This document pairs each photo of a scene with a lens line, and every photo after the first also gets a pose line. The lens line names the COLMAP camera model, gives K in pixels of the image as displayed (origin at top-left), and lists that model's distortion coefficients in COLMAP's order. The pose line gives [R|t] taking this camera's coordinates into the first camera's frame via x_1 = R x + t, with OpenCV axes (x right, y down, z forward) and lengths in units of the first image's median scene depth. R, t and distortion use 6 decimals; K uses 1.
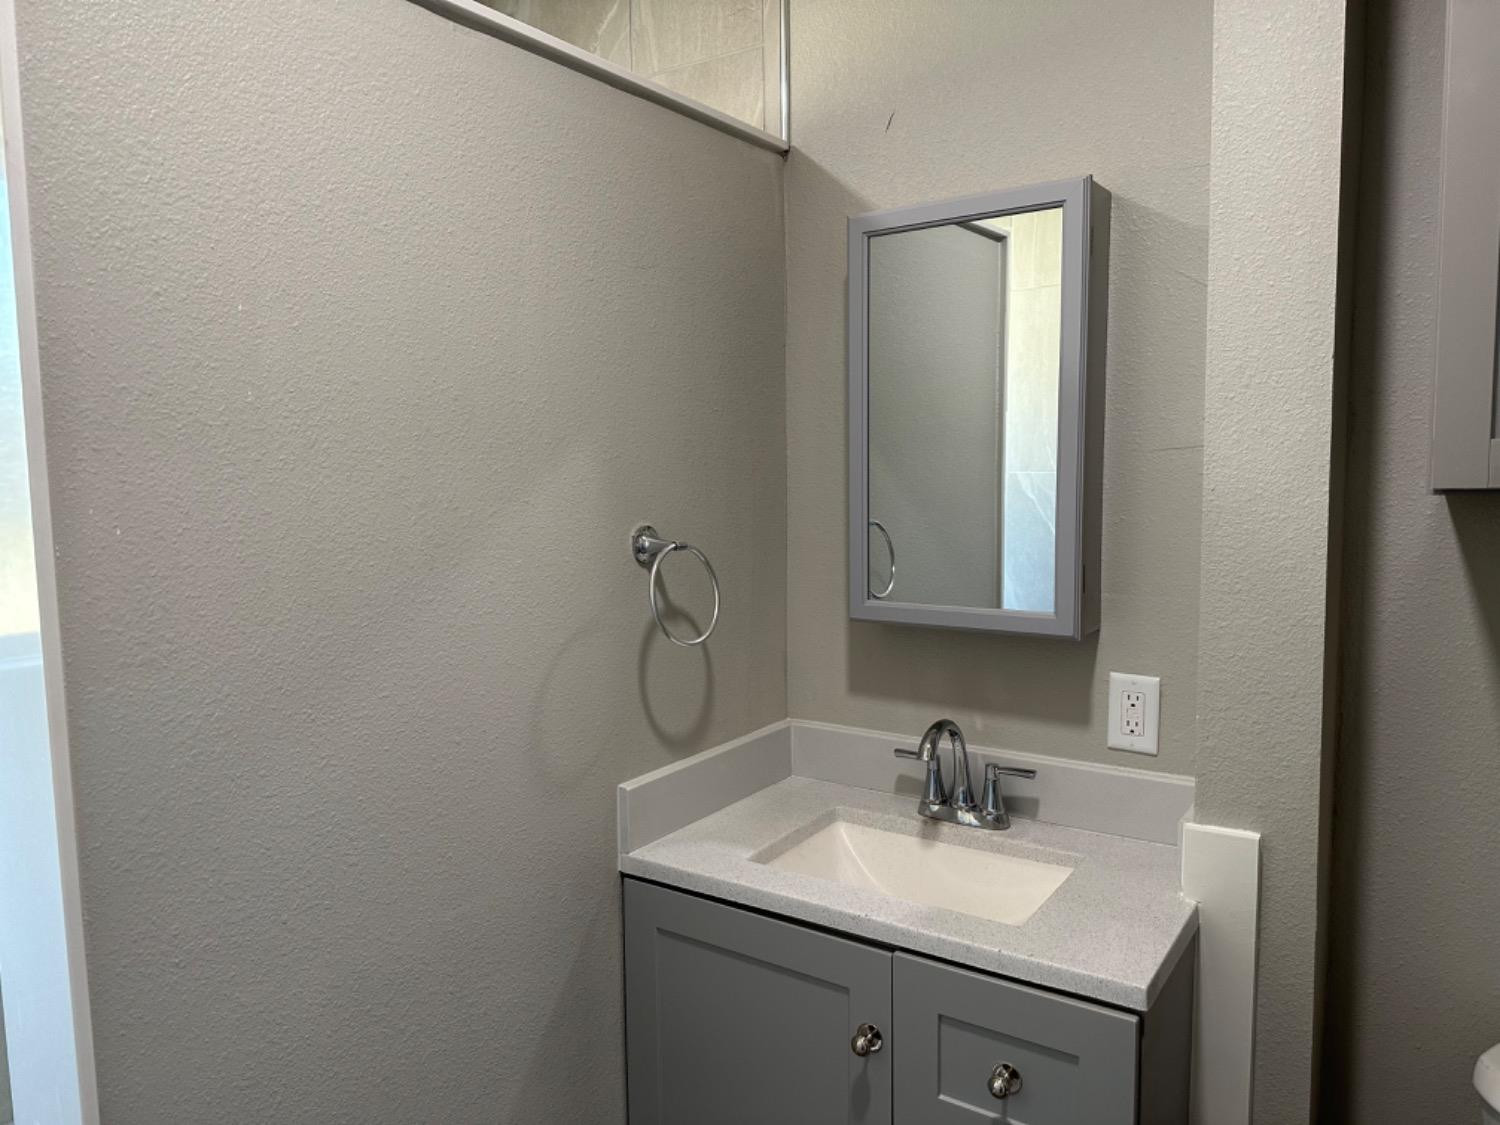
lens RADIAL K [[1070.2, 0, 770.4], [0, 1070.2, 568.6], [0, 0, 1]] dist [0.162064, -0.247737]
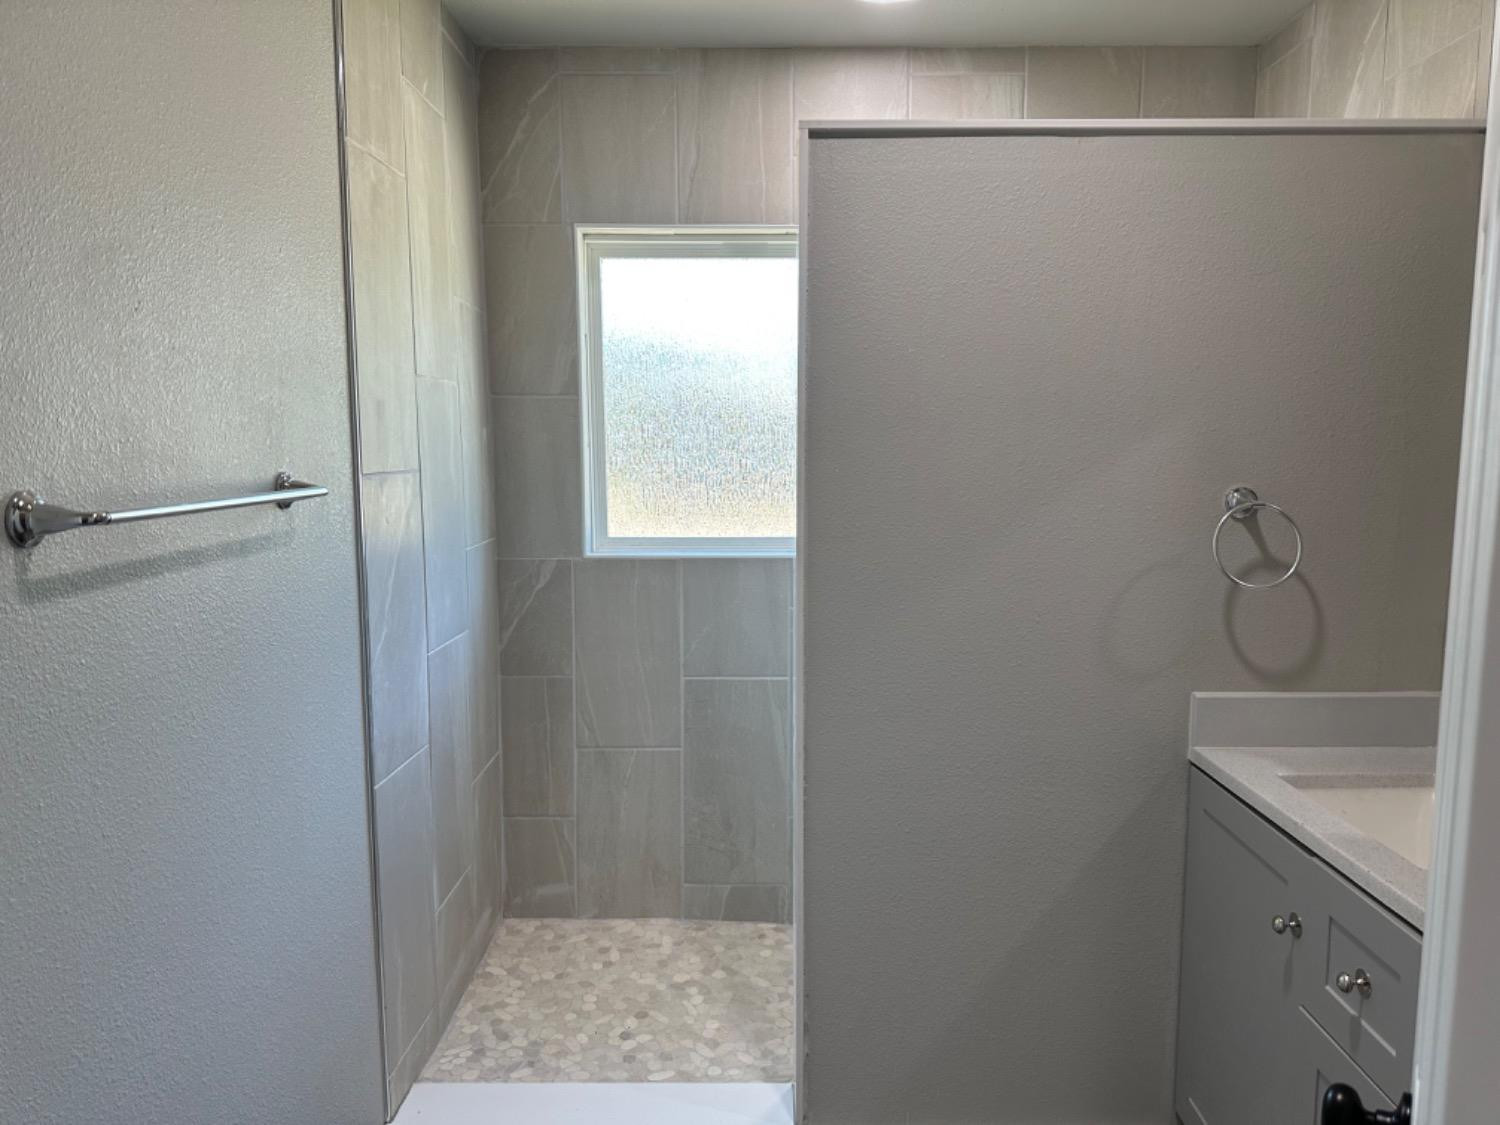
lens RADIAL K [[1093.4, 0, 753.0], [0, 1093.4, 553.4], [0, 0, 1]] dist [0.131183, -0.003317]
pose [[0.554765, 0.105374, -0.825308, 0.635461], [-0.092857, 0.993592, 0.064443, 0.002002], [0.826809, 0.040885, 0.560994, -0.169021]]
